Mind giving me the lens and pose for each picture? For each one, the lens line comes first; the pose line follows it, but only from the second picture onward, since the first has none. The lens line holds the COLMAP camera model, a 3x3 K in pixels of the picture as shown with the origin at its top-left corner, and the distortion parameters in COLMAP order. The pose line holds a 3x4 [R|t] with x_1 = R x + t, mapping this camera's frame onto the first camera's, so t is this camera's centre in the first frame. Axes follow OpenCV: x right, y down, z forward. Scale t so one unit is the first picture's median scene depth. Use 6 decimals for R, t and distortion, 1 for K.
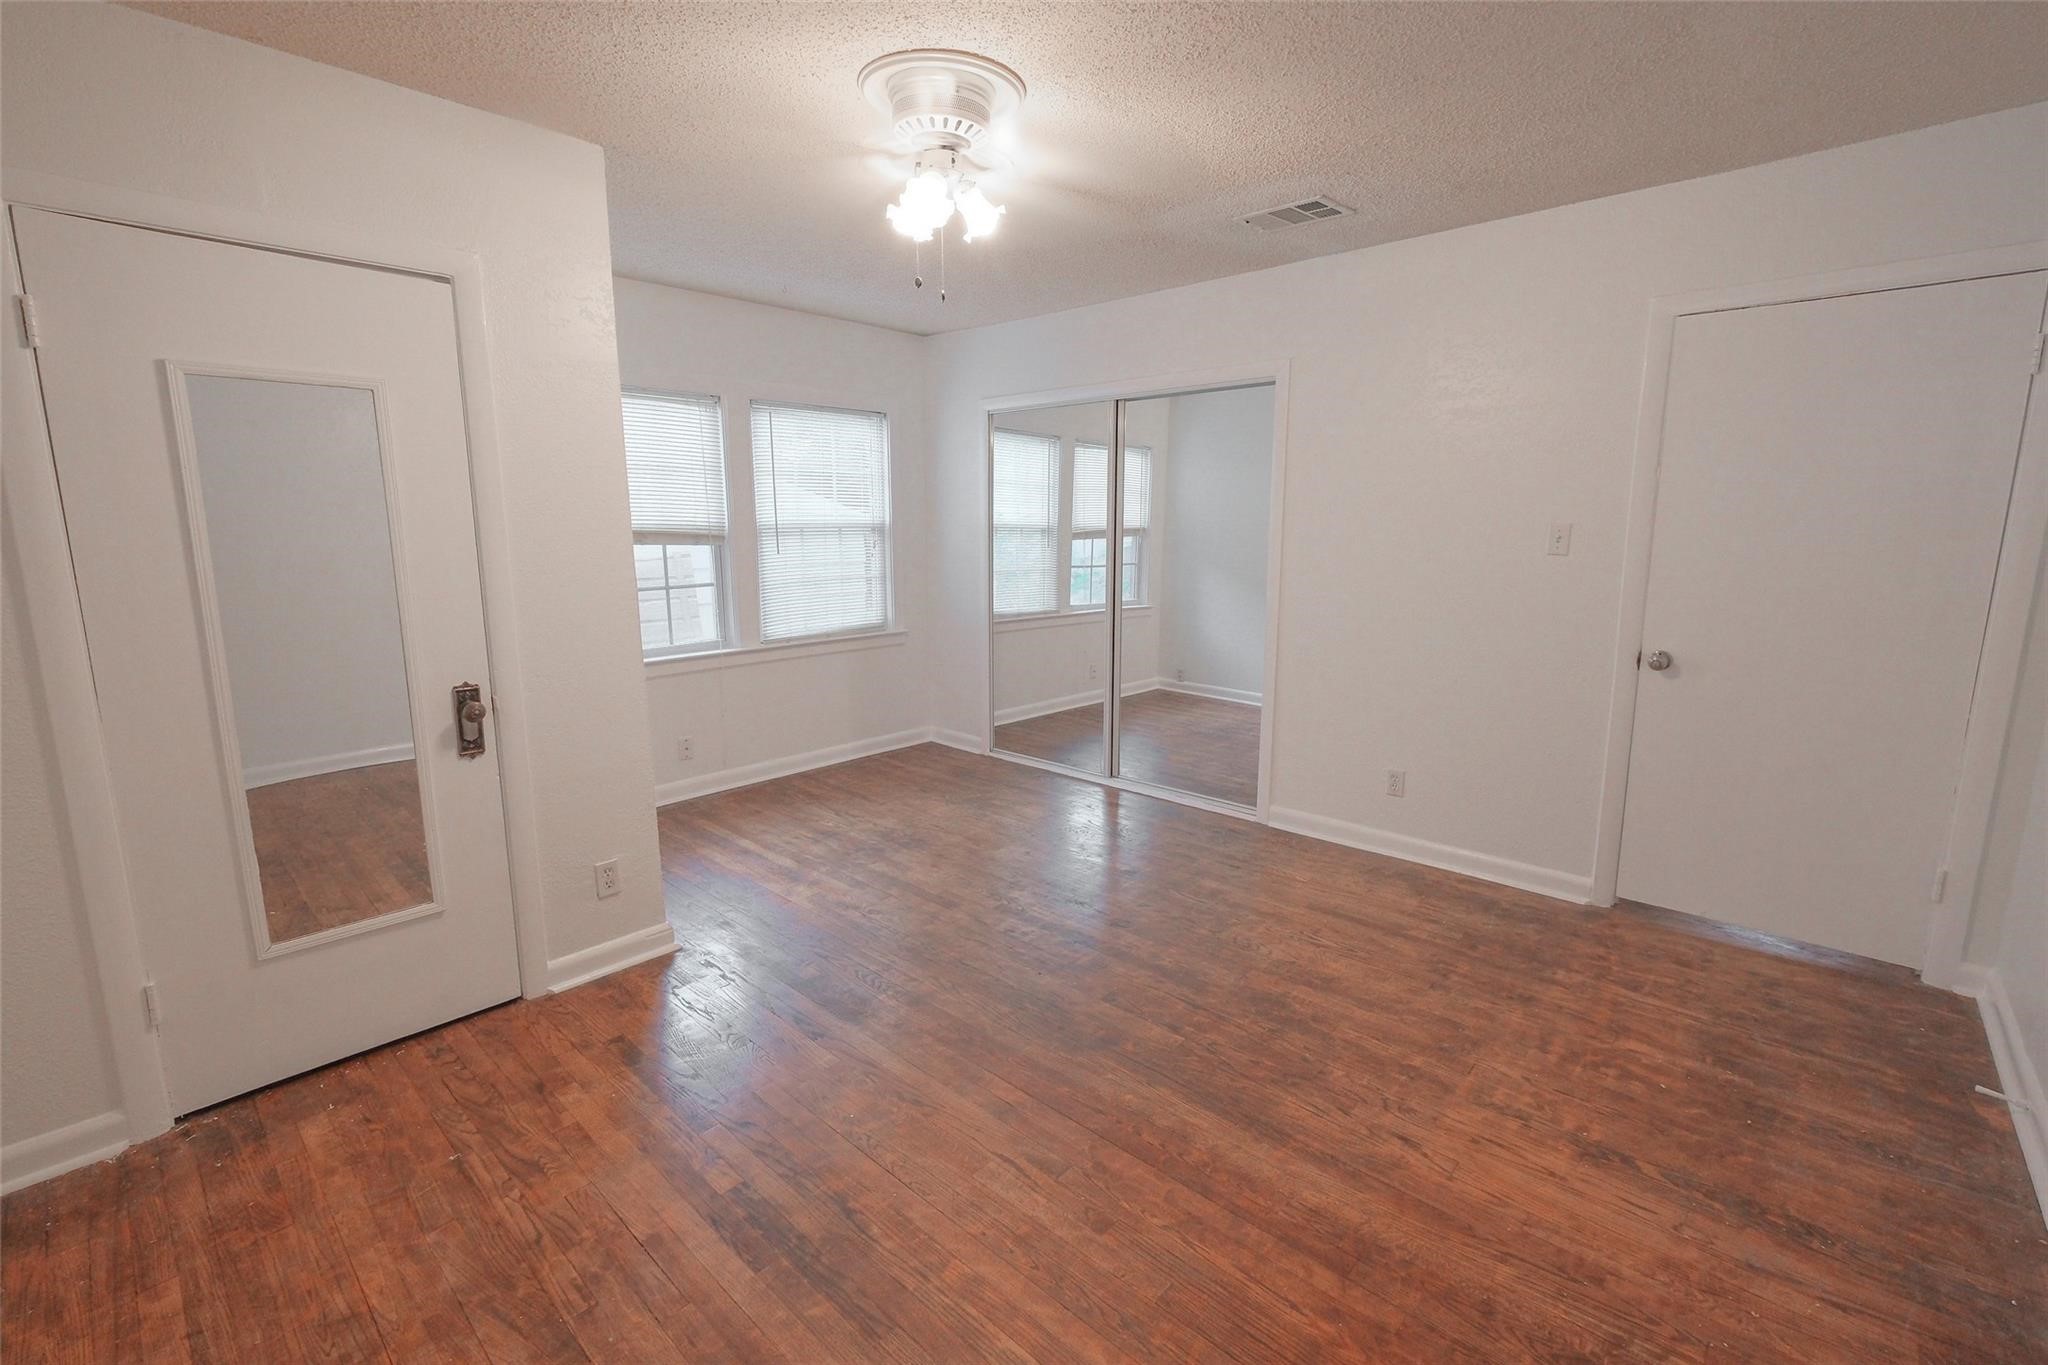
lens RADIAL K [[886.2, 0, 1032.0], [0, 886.2, 671.7], [0, 0, 1]] dist [-0.003096, -0.000898]
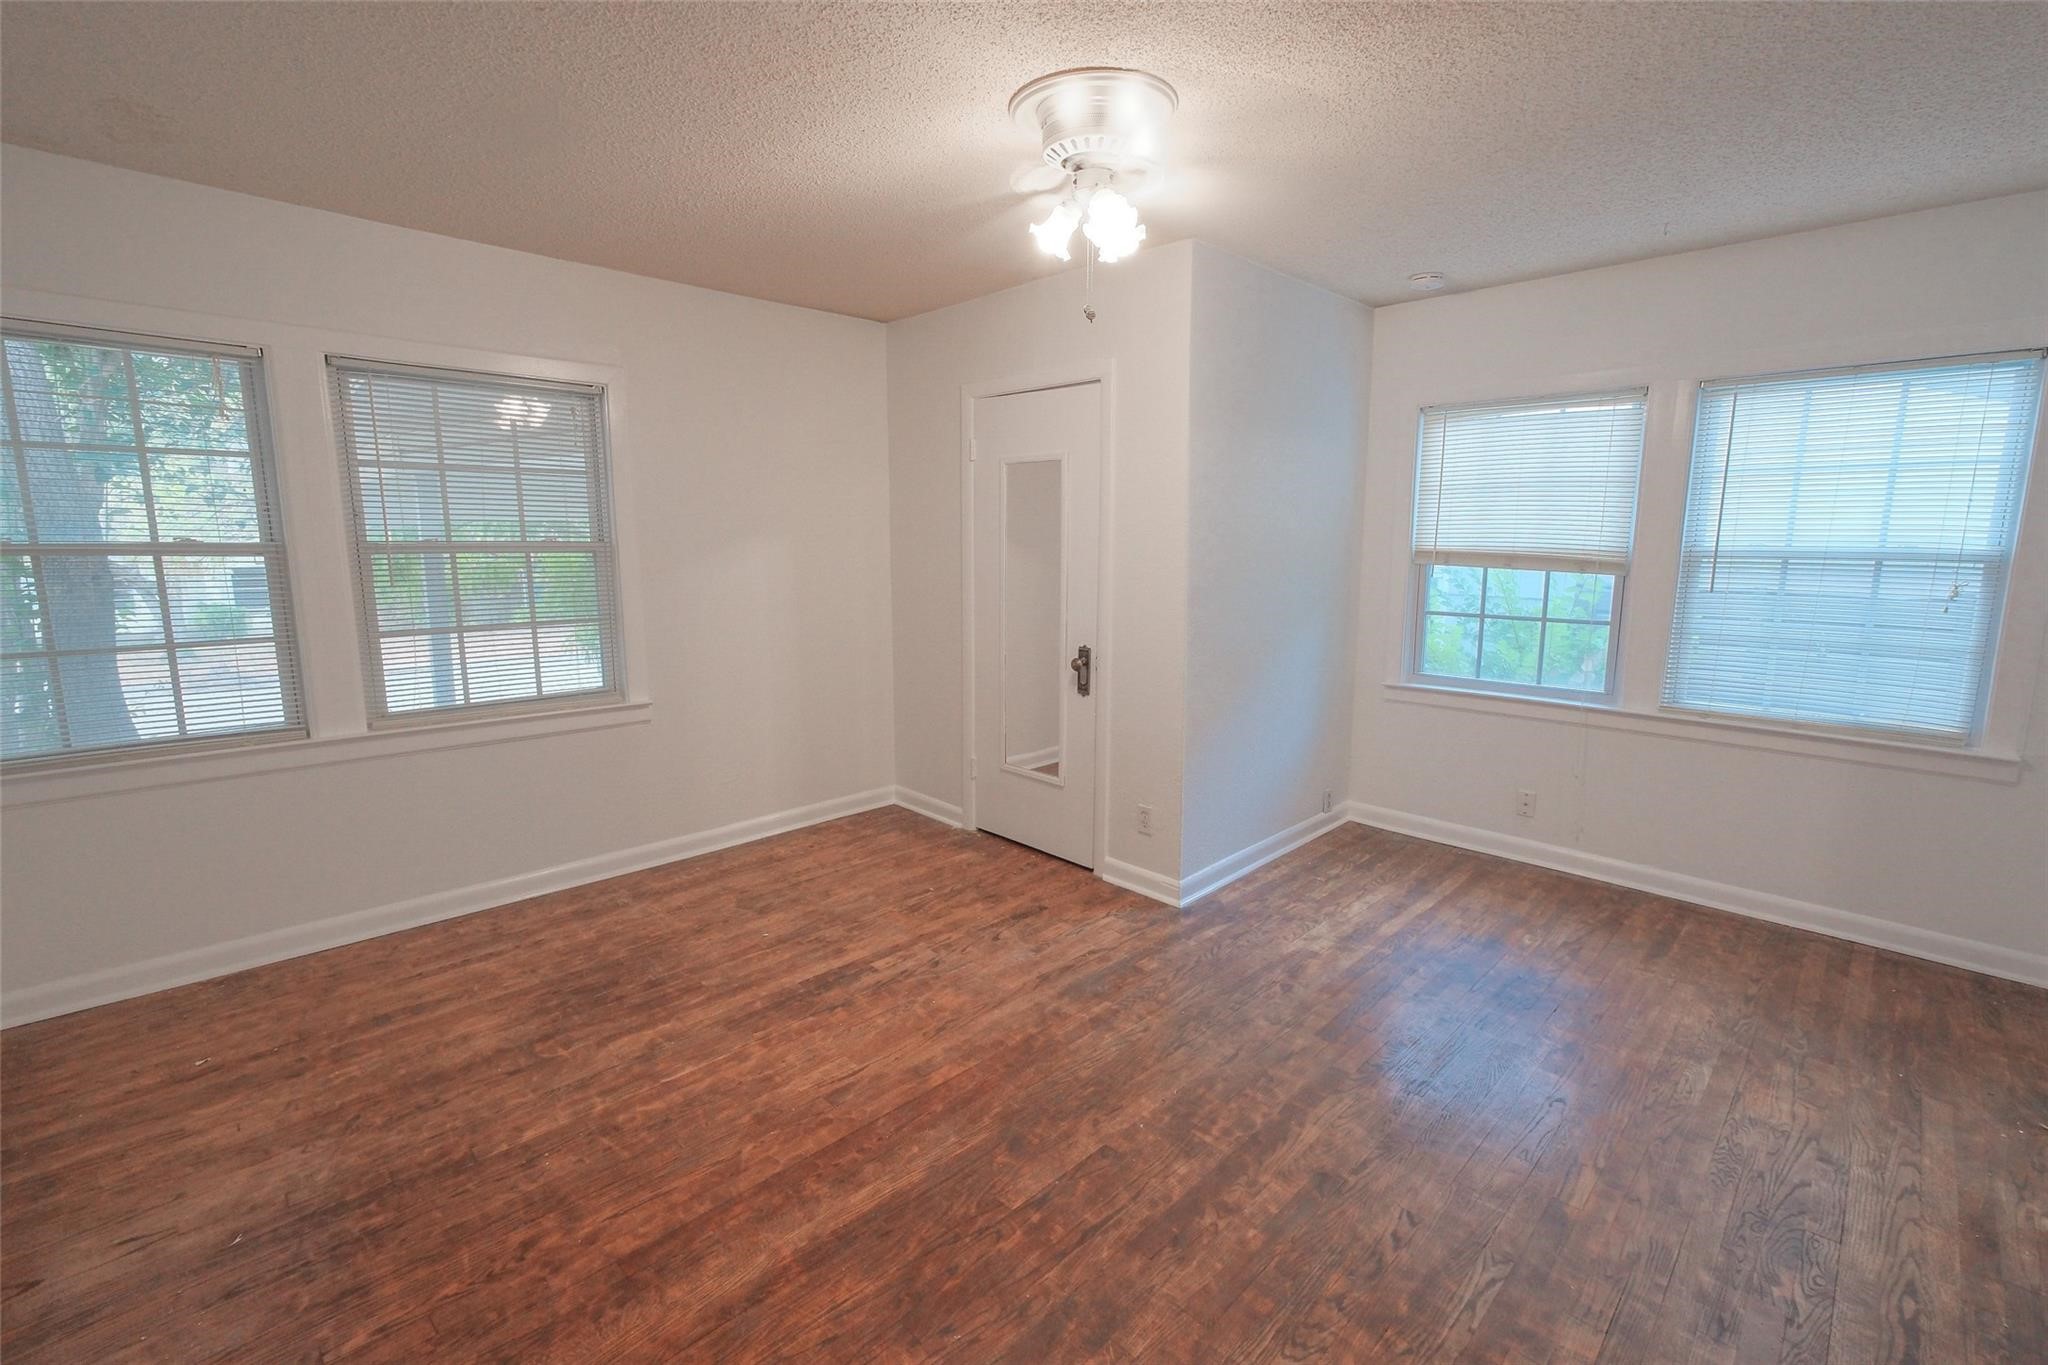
lens RADIAL K [[886.2, 0, 1032.0], [0, 886.2, 671.7], [0, 0, 1]] dist [-0.003096, -0.000898]
pose [[-0.039932, 0.155637, -0.987007, 0.920481], [-0.178601, 0.970775, 0.160303, -0.181520], [0.983111, 0.182681, -0.010968, 0.999136]]
